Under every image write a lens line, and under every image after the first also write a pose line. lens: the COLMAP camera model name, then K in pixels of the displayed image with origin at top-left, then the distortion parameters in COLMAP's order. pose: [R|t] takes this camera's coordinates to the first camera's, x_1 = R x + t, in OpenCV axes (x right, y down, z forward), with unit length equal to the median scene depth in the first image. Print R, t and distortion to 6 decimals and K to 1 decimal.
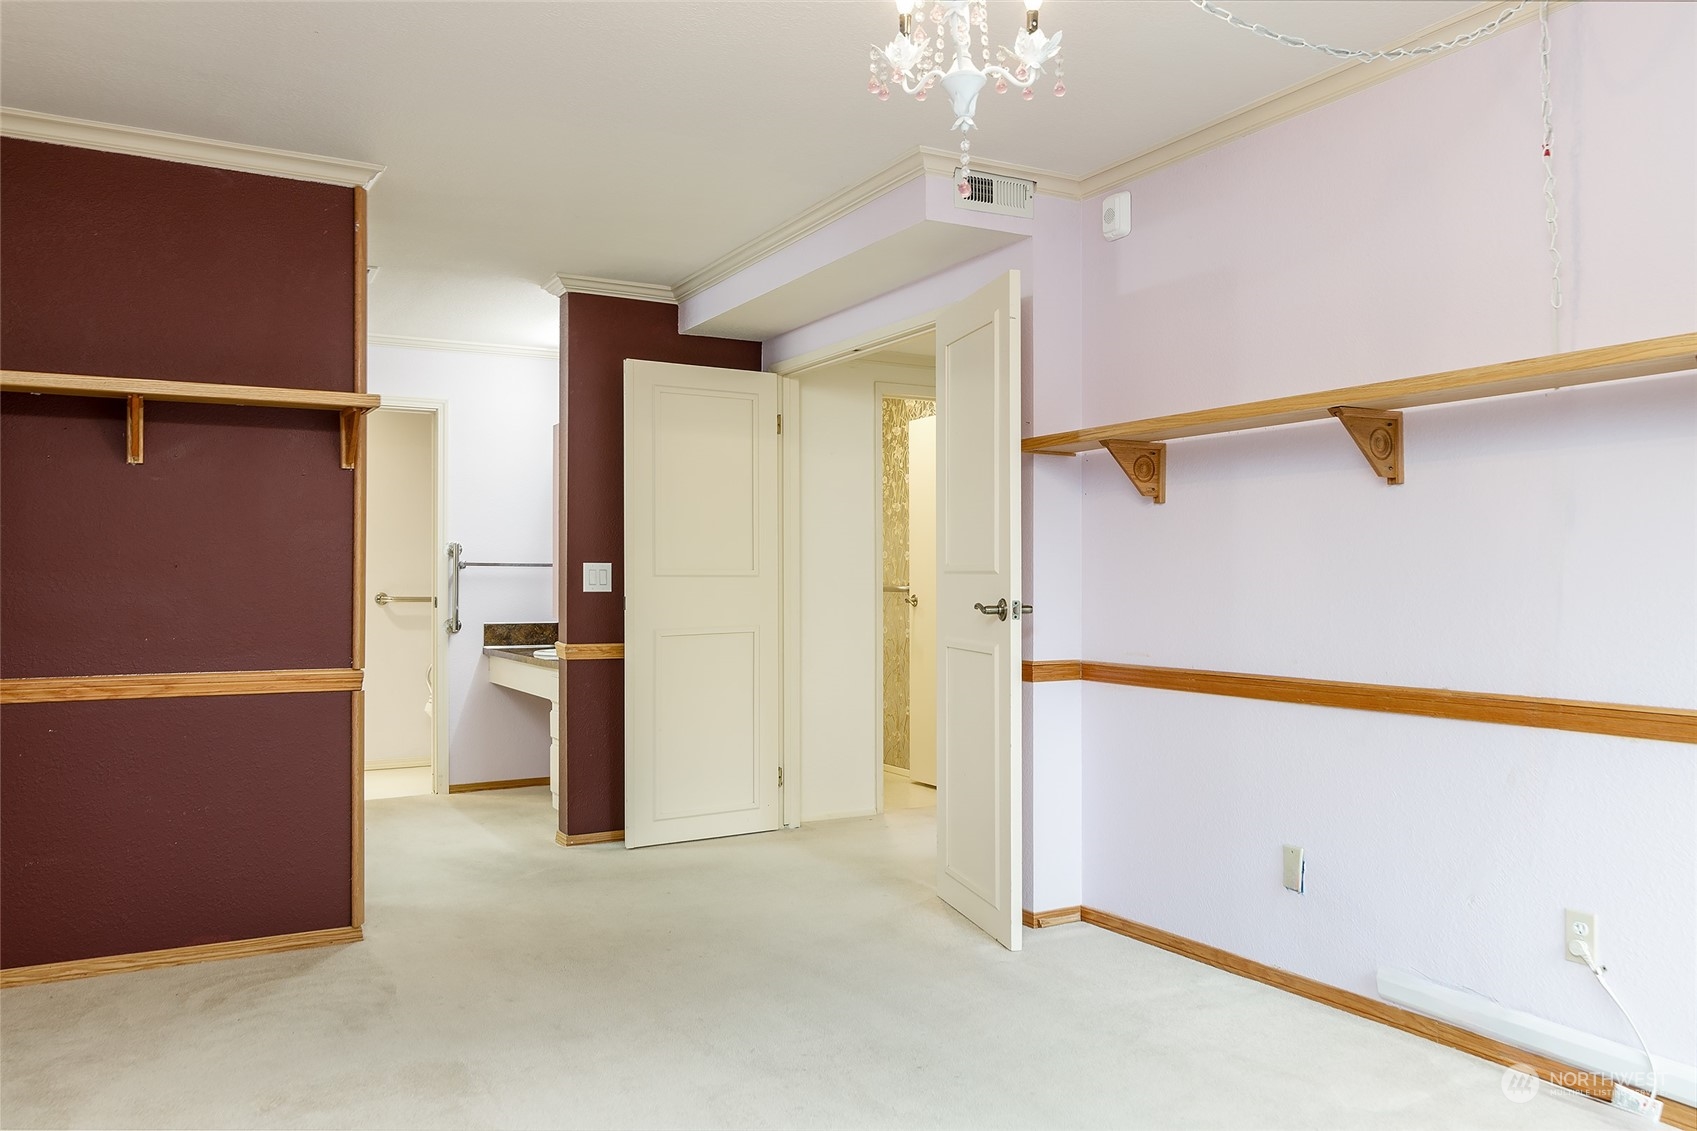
lens RADIAL K [[1316.4, 0, 851.3], [0, 1316.4, 571.1], [0, 0, 1]] dist [0.004525, 0.003337]
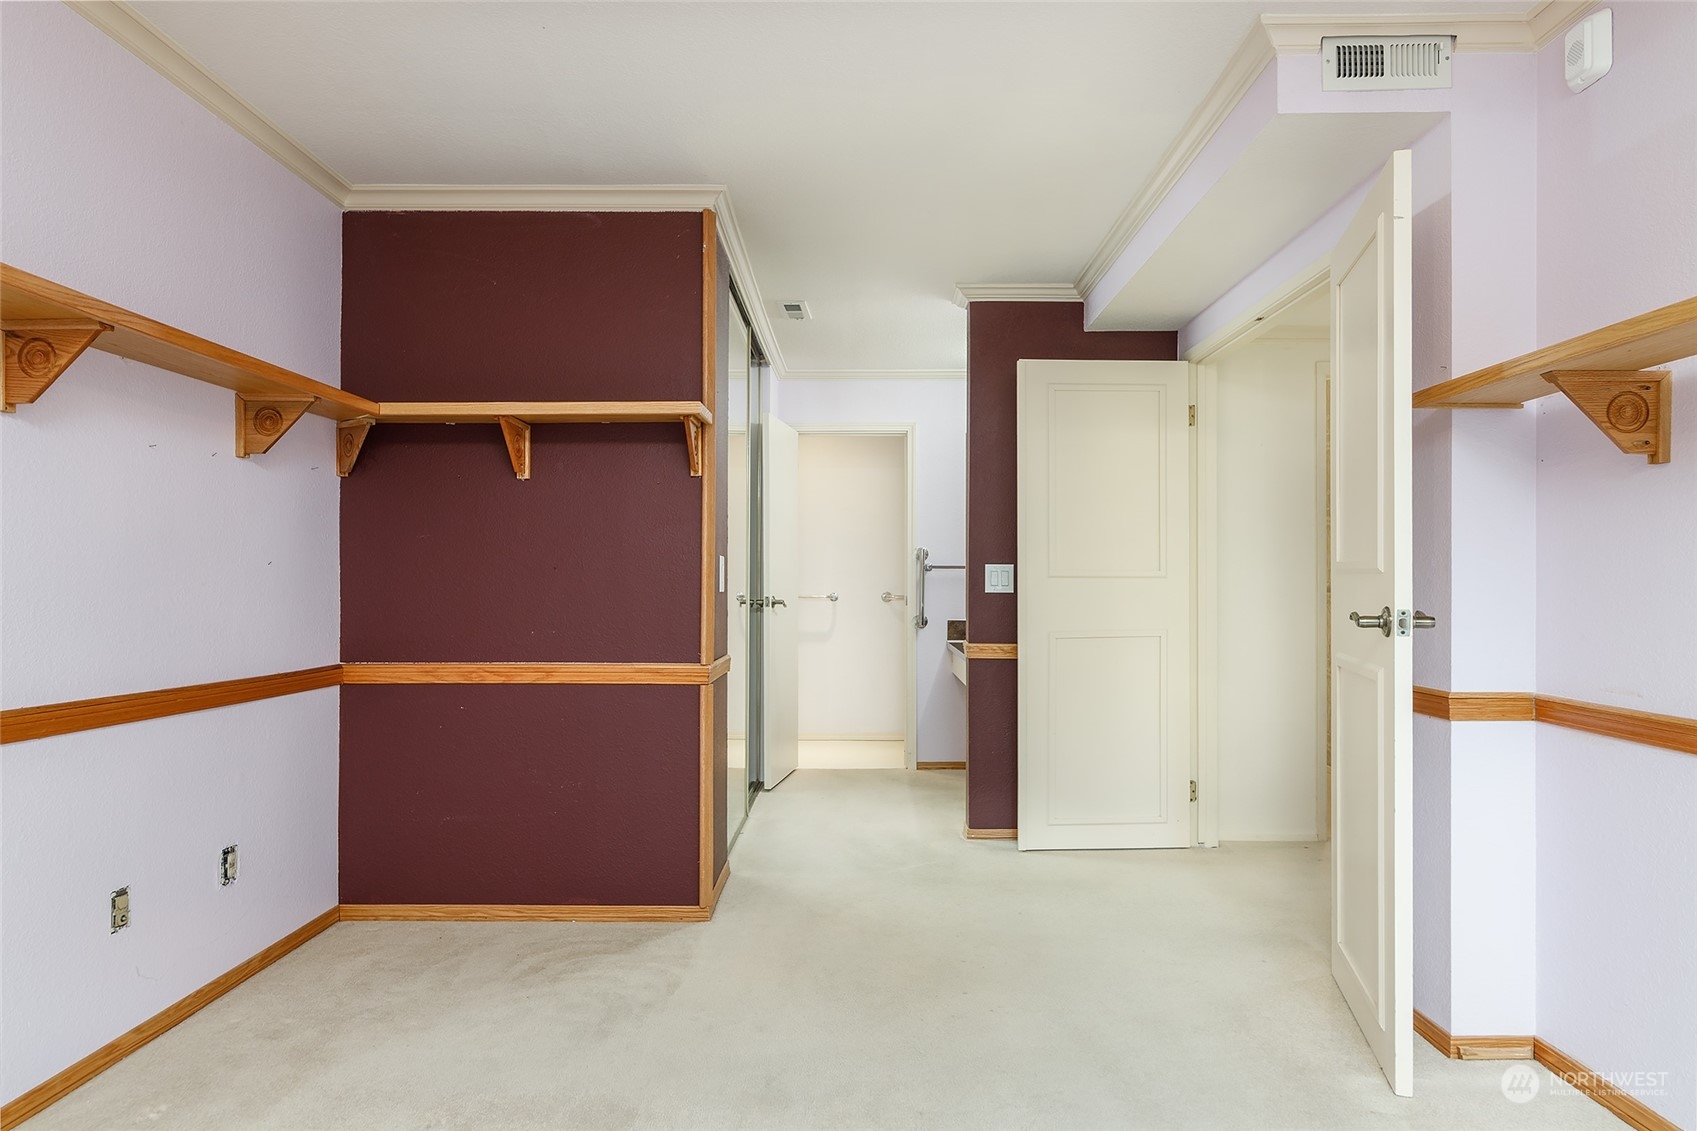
lens RADIAL K [[1014.2, 0, 845.7], [0, 1014.2, 578.5], [0, 0, 1]] dist [0.006502, -0.005099]
pose [[0.862733, -0.000932, -0.505659, 0.134963], [0.003025, 0.999990, 0.003319, 0.002500], [0.505650, -0.004393, 0.862727, 0.346197]]
